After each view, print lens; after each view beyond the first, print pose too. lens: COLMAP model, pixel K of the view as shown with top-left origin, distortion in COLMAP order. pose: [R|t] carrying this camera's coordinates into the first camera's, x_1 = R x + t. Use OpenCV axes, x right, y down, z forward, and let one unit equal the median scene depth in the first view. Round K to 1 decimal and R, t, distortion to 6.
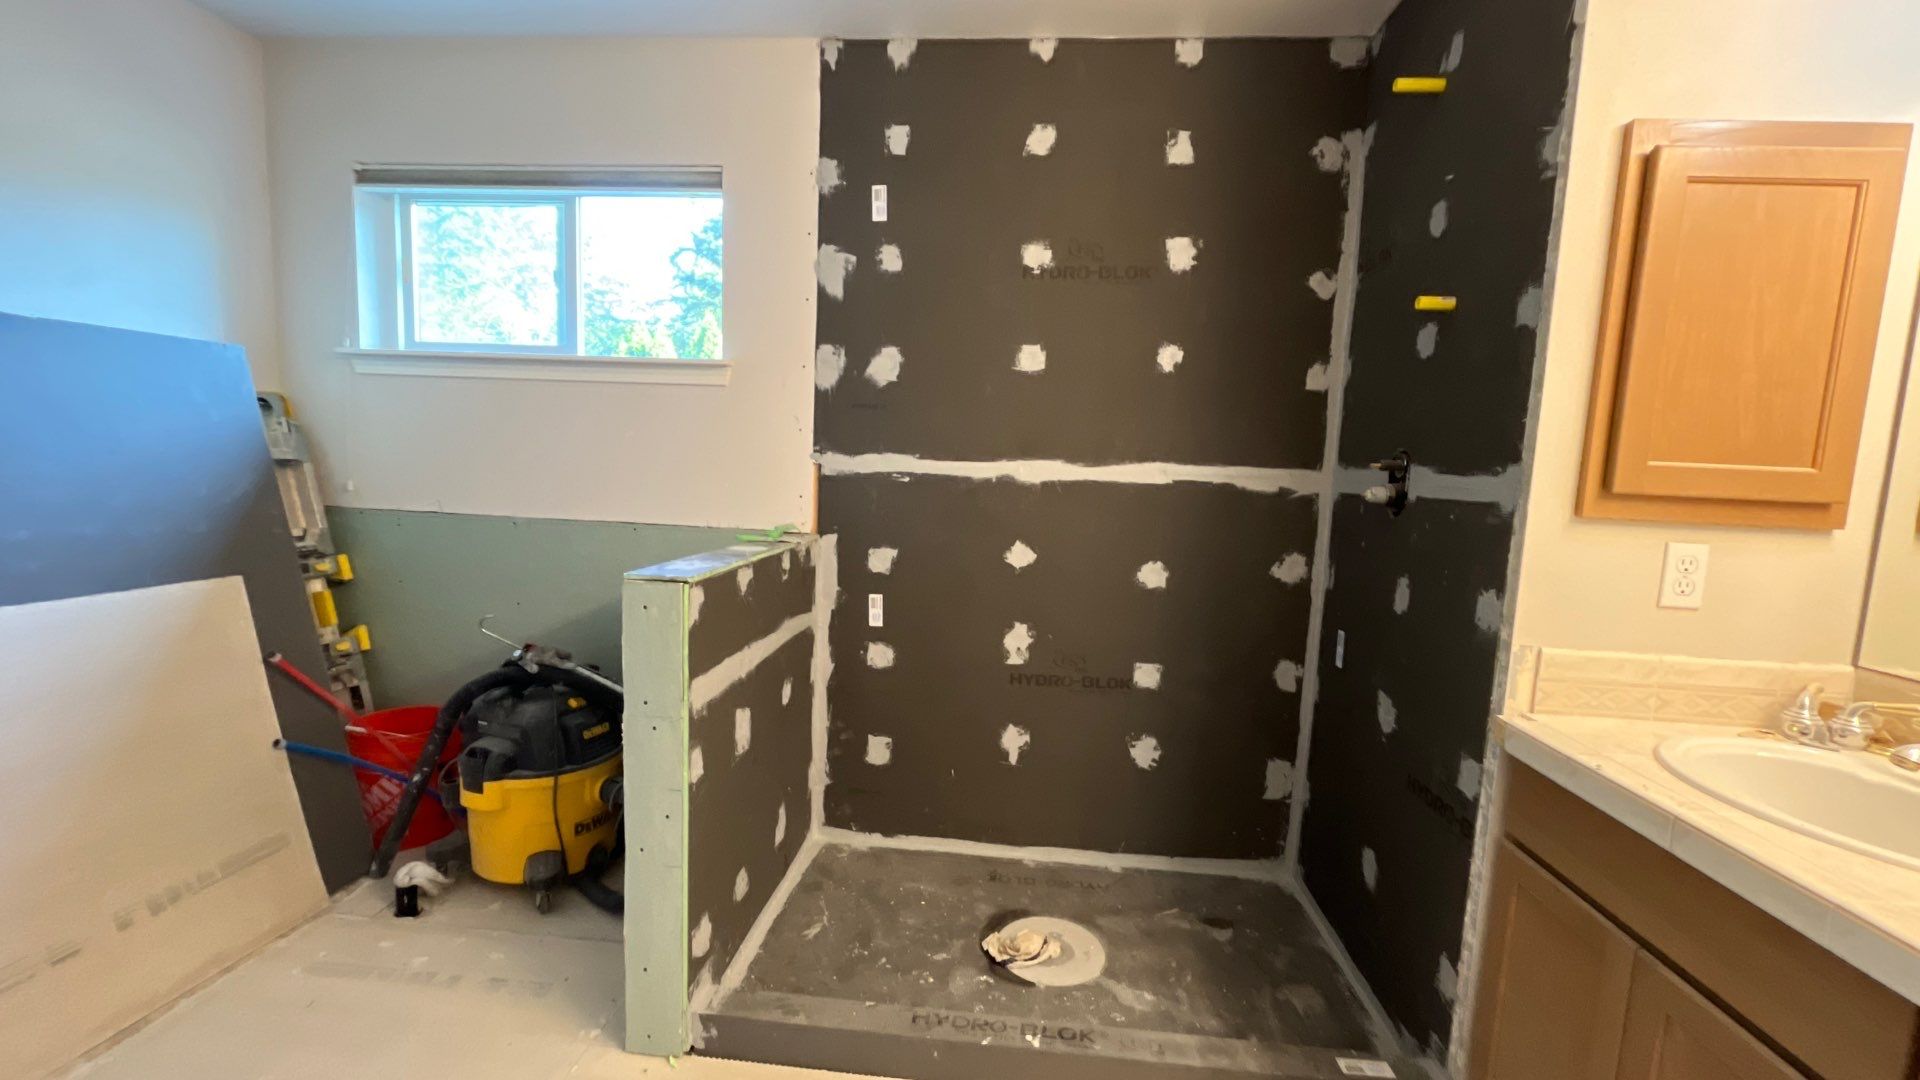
lens RADIAL K [[778.9, 0, 958.3], [0, 778.9, 541.4], [0, 0, 1]] dist [-0.005238, 0.000289]
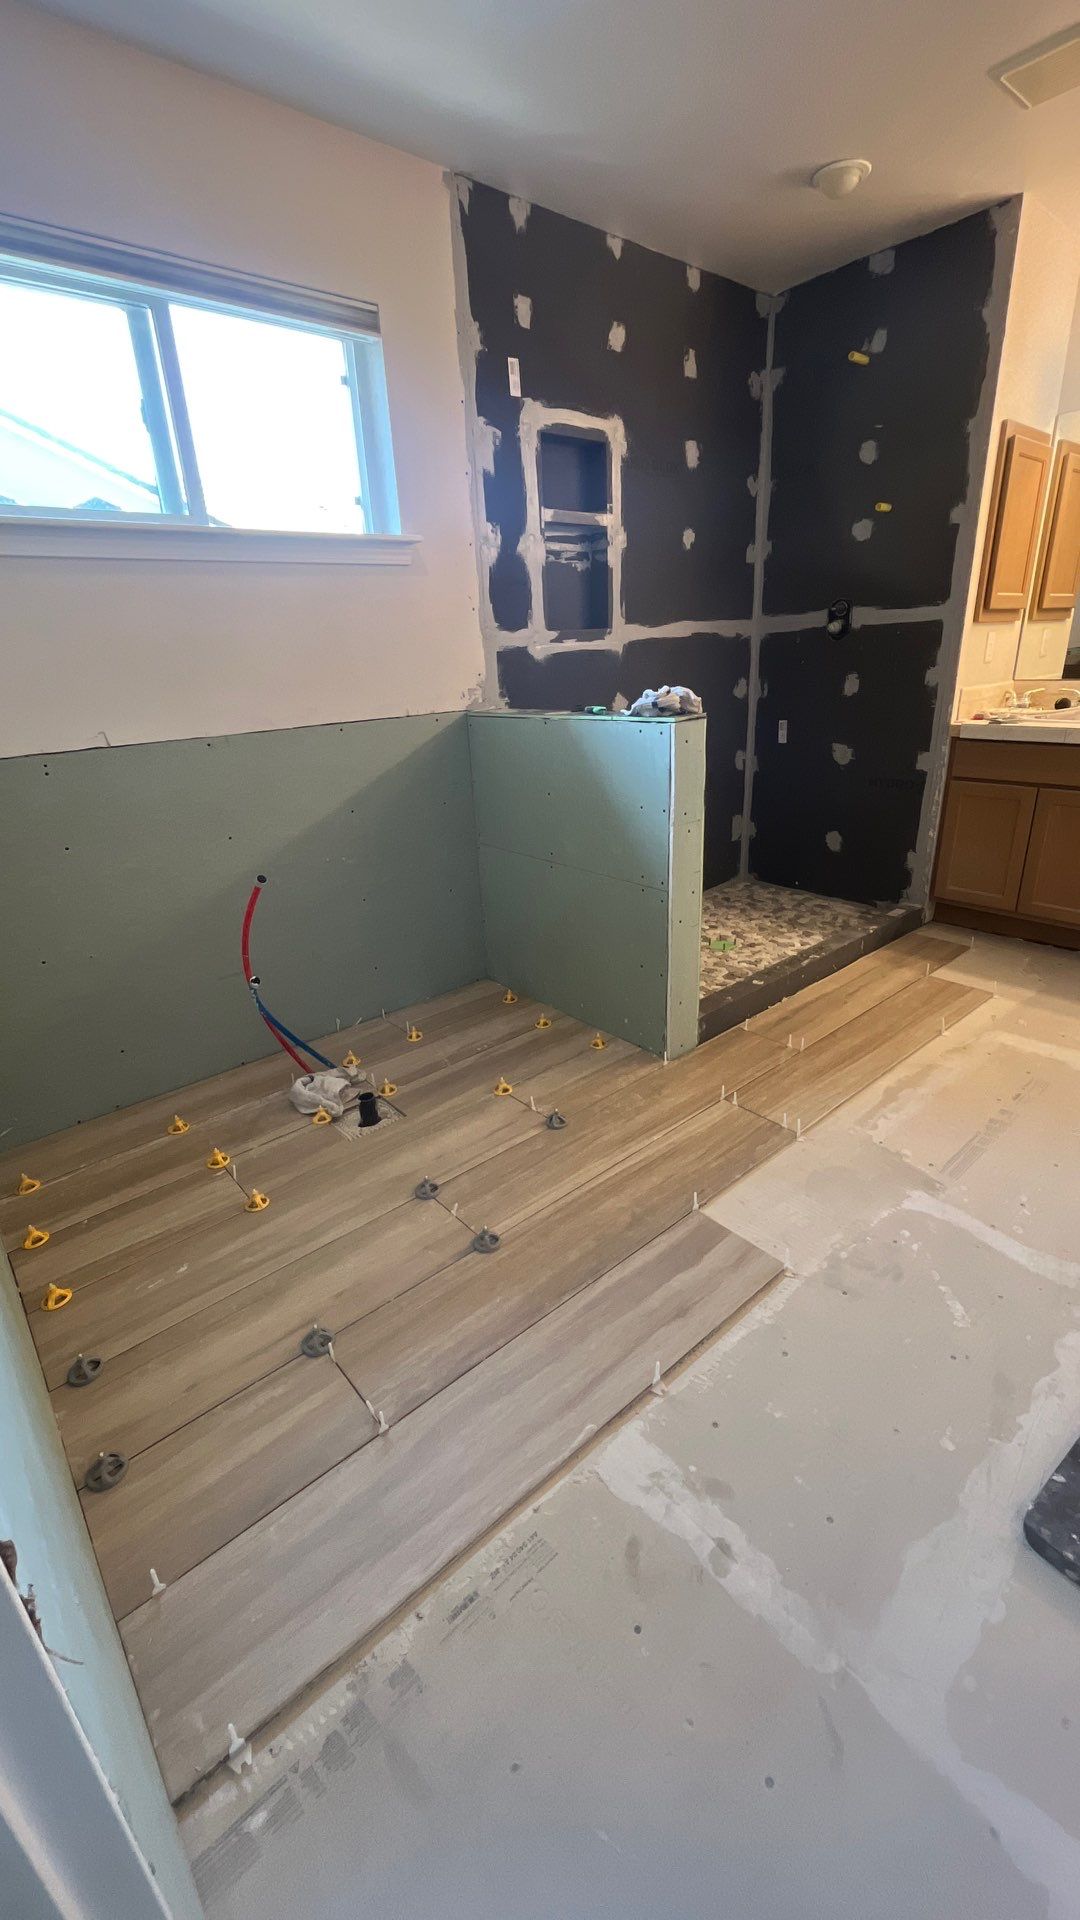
lens RADIAL K [[778.9, 0, 537.8], [0, 778.9, 959.6], [0, 0, 1]] dist [-0.005238, 0.000289]
pose [[0.694030, -0.335668, 0.636906, -1.043707], [0.156062, 0.933767, 0.322063, -0.024338], [-0.702828, -0.124125, 0.700447, 0.127717]]
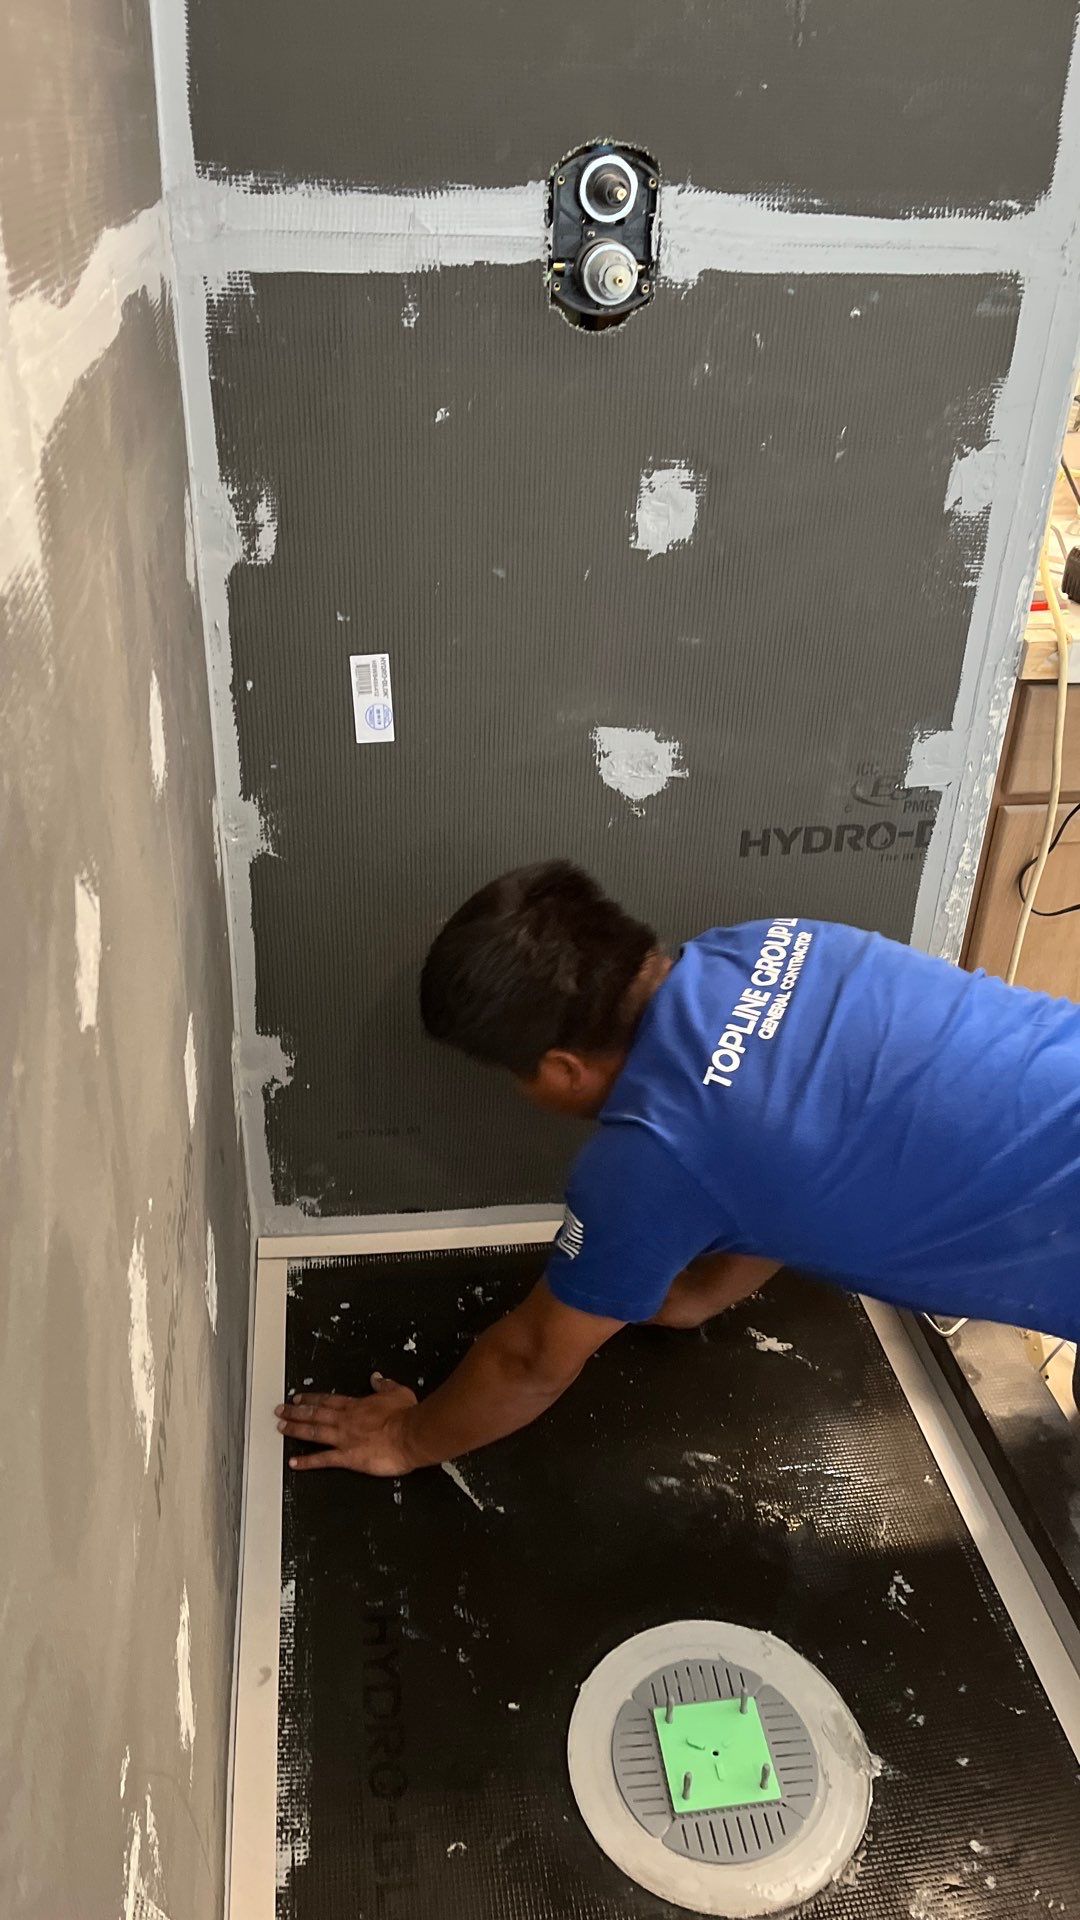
lens RADIAL K [[1408.7, 0, 540.0], [0, 1408.7, 960.0], [0, 0, 1]] dist [0.000232, 0.001888]
pose [[-0.236890, -0.528369, 0.815297, -0.184004], [0.063529, 0.828963, 0.555684, -0.140882], [-0.969457, 0.183431, -0.162807, 0.997896]]
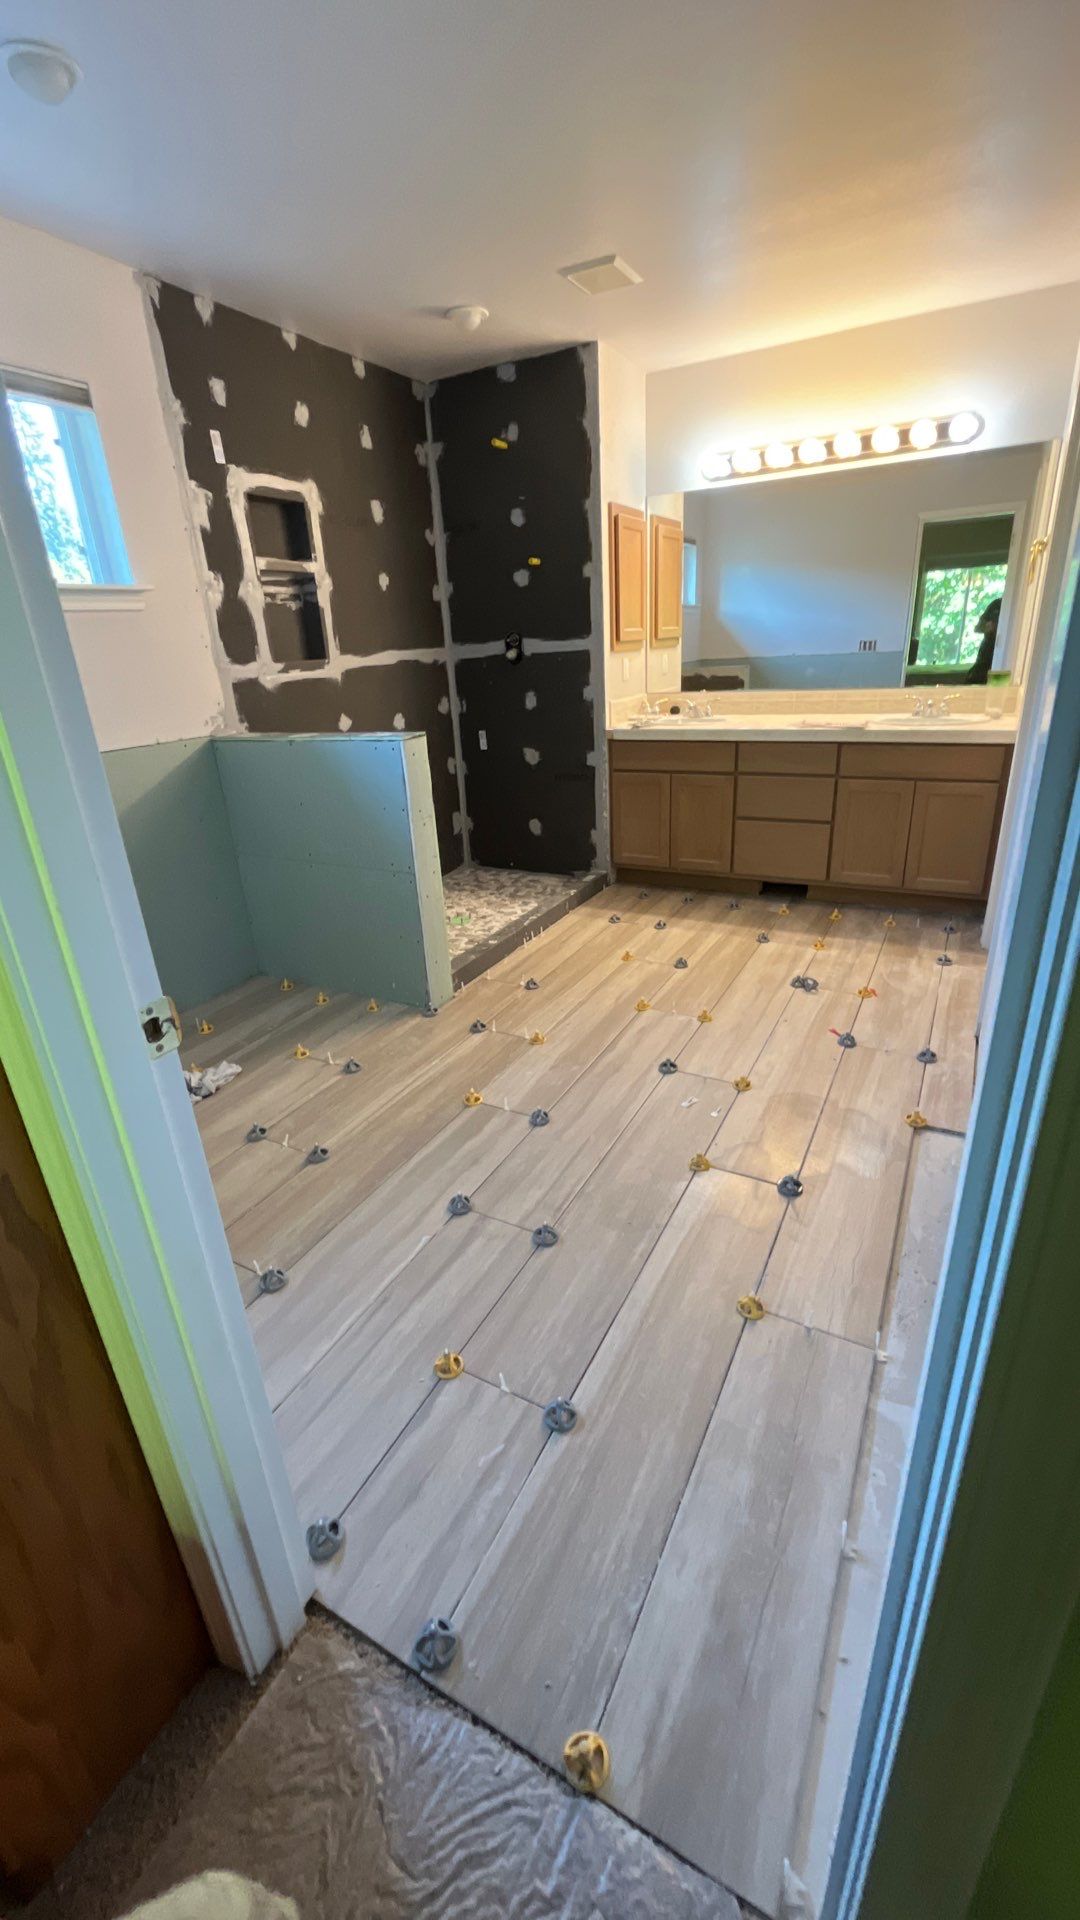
lens RADIAL K [[778.9, 0, 537.8], [0, 778.9, 959.6], [0, 0, 1]] dist [-0.005238, 0.000289]
pose [[0.391464, -0.407809, 0.824893, -1.267683], [0.171051, 0.913059, 0.370222, -0.060997], [-0.904156, -0.003830, 0.427185, 0.009058]]
